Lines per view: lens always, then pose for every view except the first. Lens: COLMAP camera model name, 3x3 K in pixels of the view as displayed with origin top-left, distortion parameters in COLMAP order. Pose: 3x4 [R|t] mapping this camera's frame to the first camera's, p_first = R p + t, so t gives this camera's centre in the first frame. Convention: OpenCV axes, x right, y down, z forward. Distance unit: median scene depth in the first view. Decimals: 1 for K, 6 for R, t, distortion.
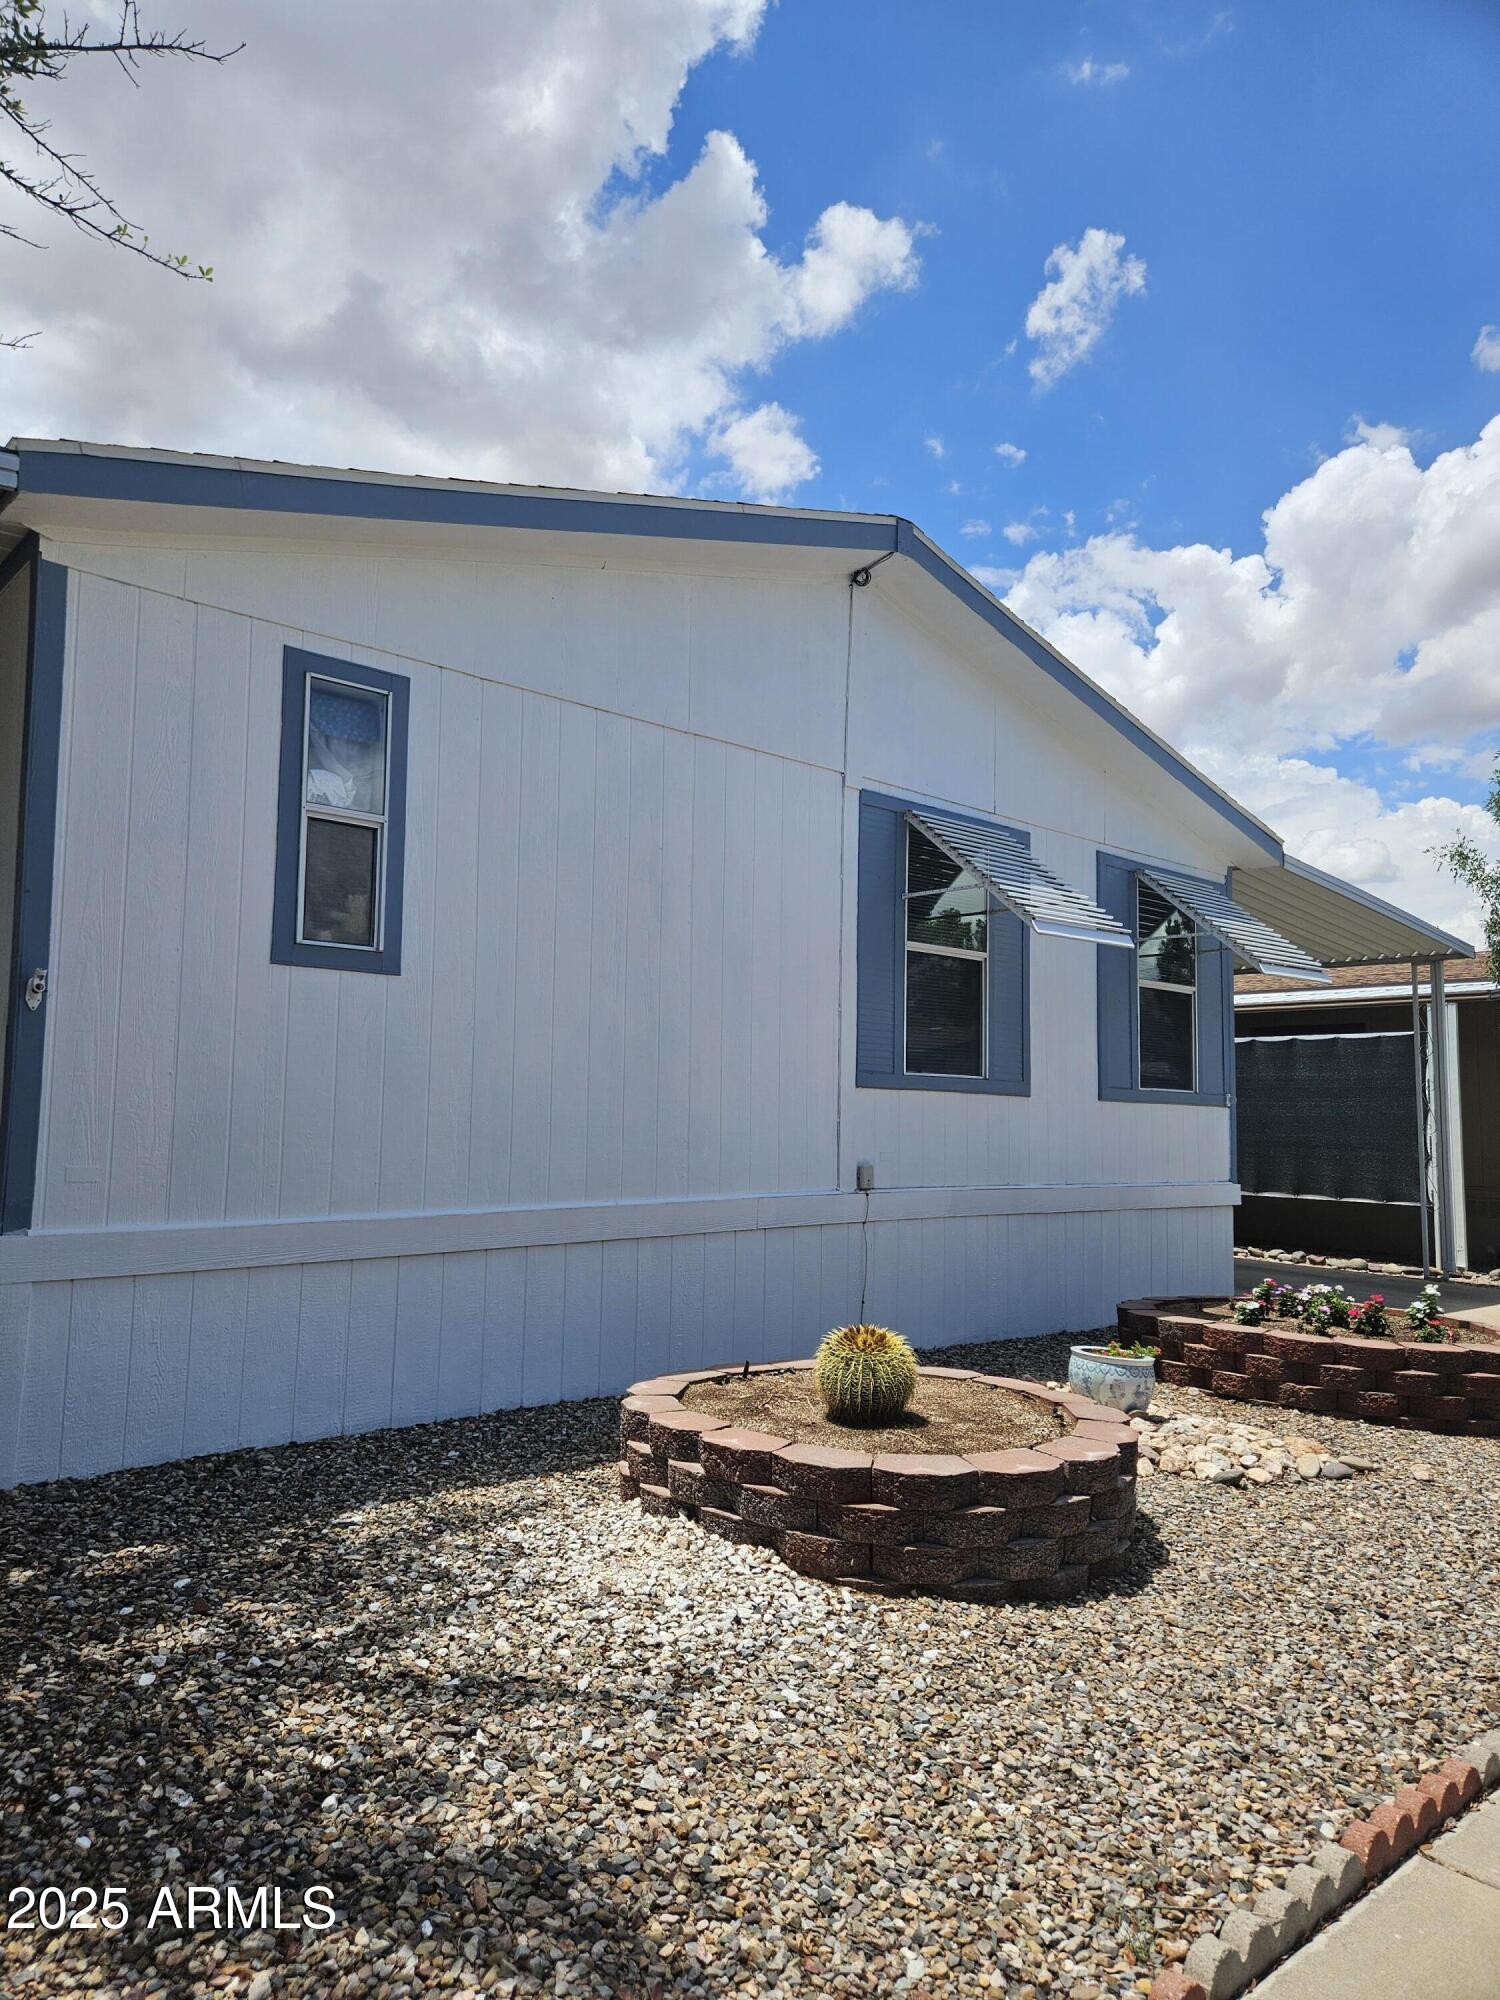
lens RADIAL K [[1337.5, 0, 750.0], [0, 1337.5, 1000.0], [0, 0, 1]] dist [0.052185, 0.000383]
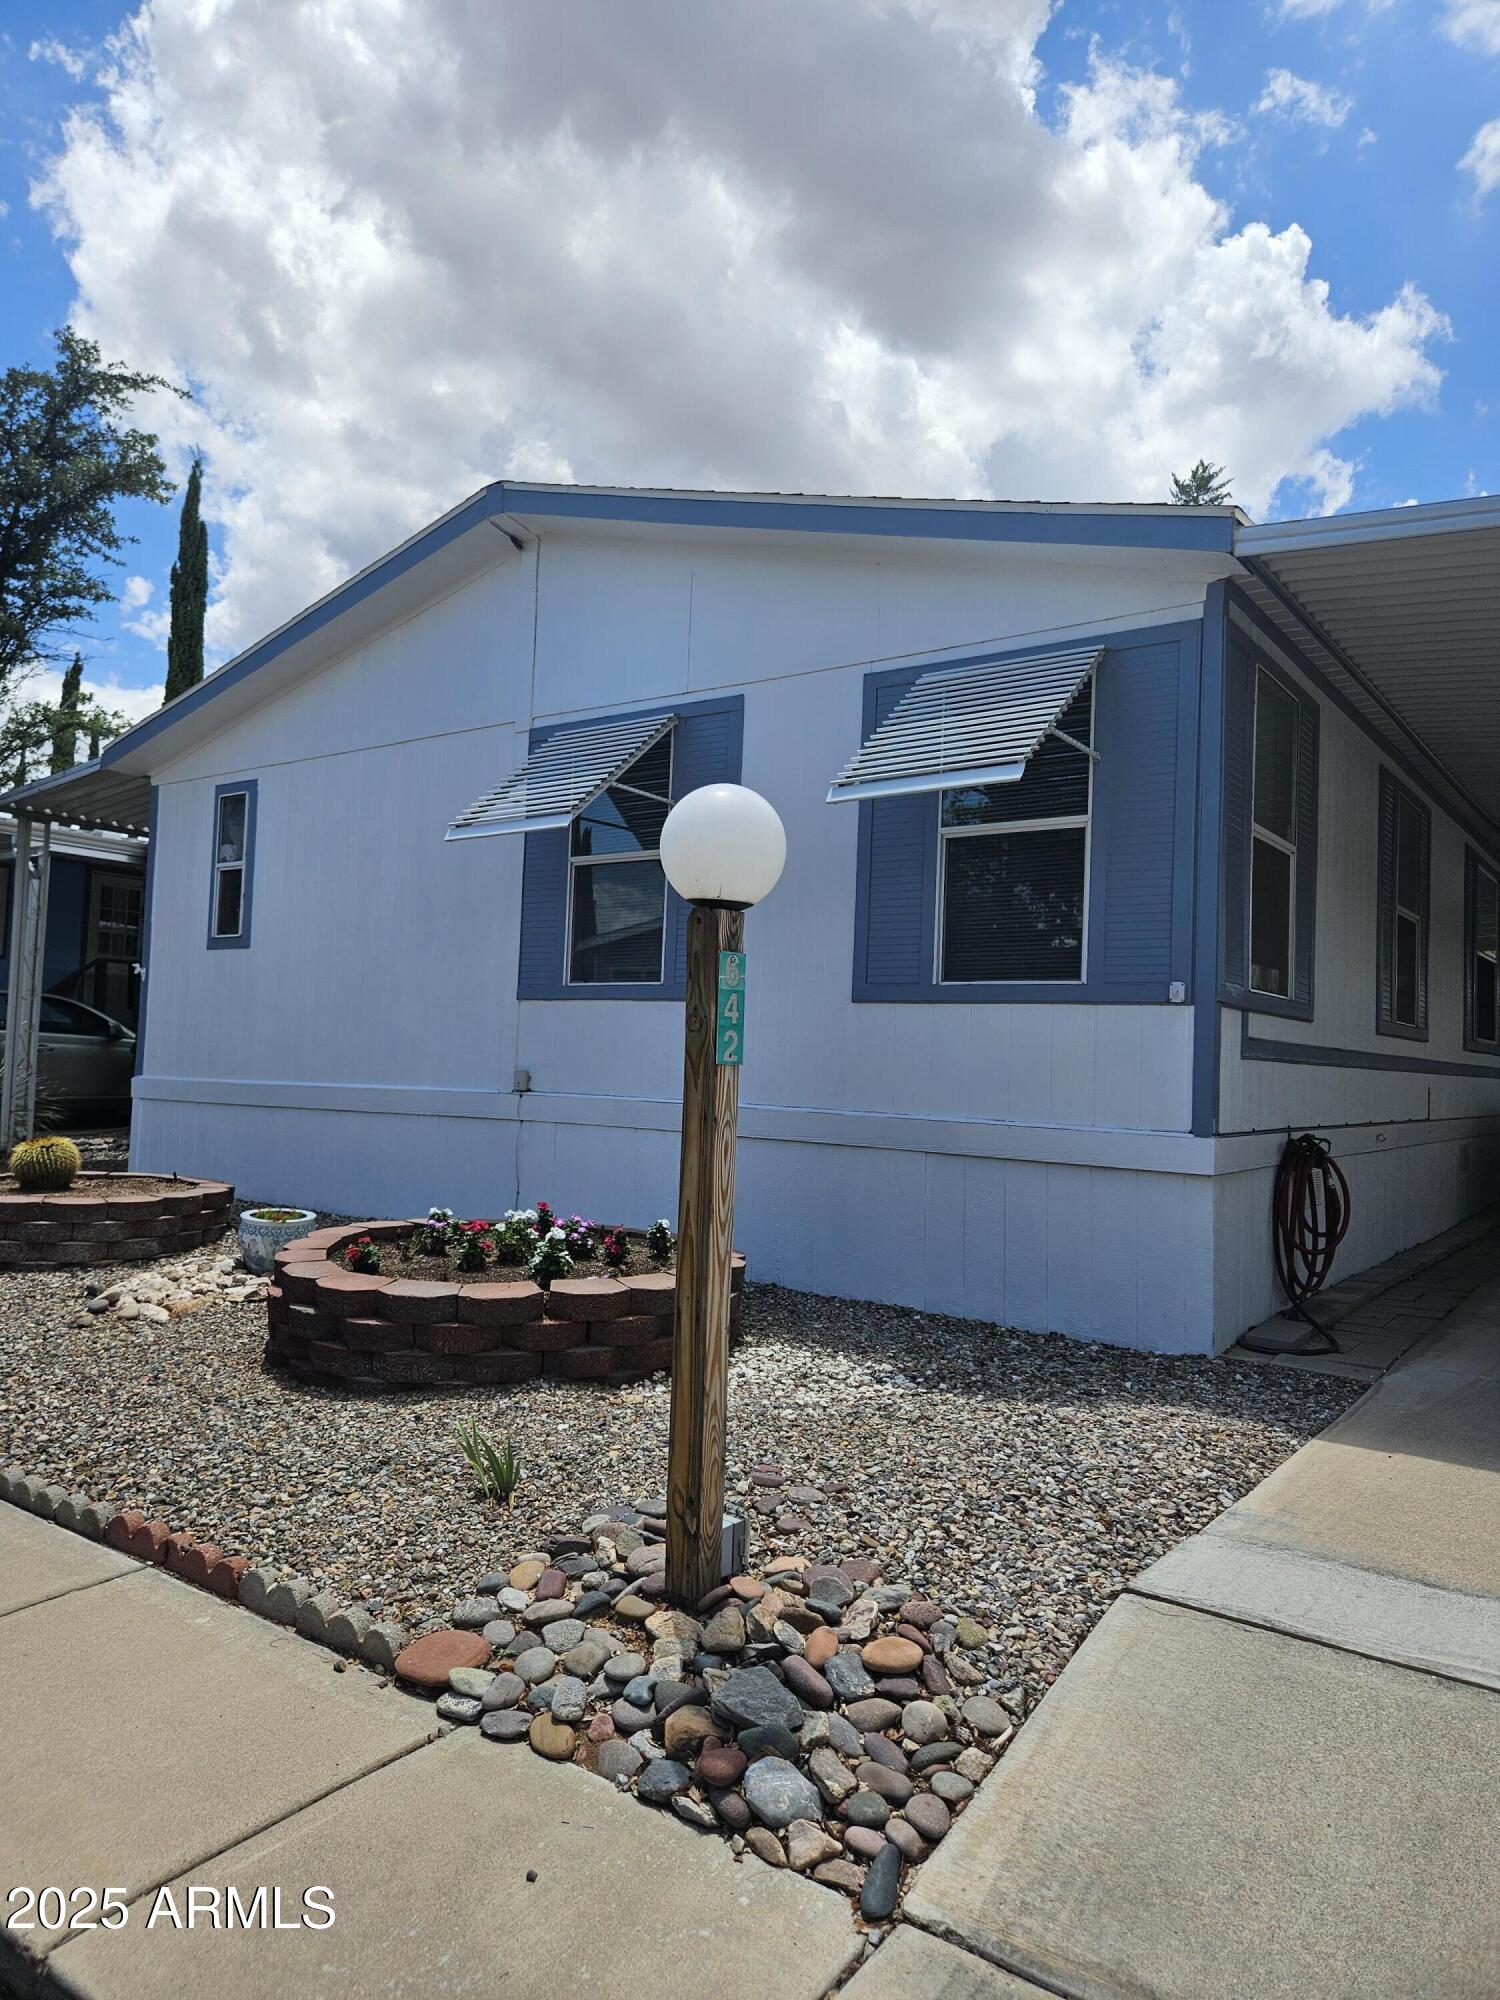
lens RADIAL K [[1337.5, 0, 750.0], [0, 1337.5, 1000.0], [0, 0, 1]] dist [0.052185, 0.000383]
pose [[0.189635, -0.056578, -0.980223, 1.212104], [0.051962, 0.997518, -0.047523, 0.128425], [0.980479, -0.041922, 0.192104, 0.973571]]
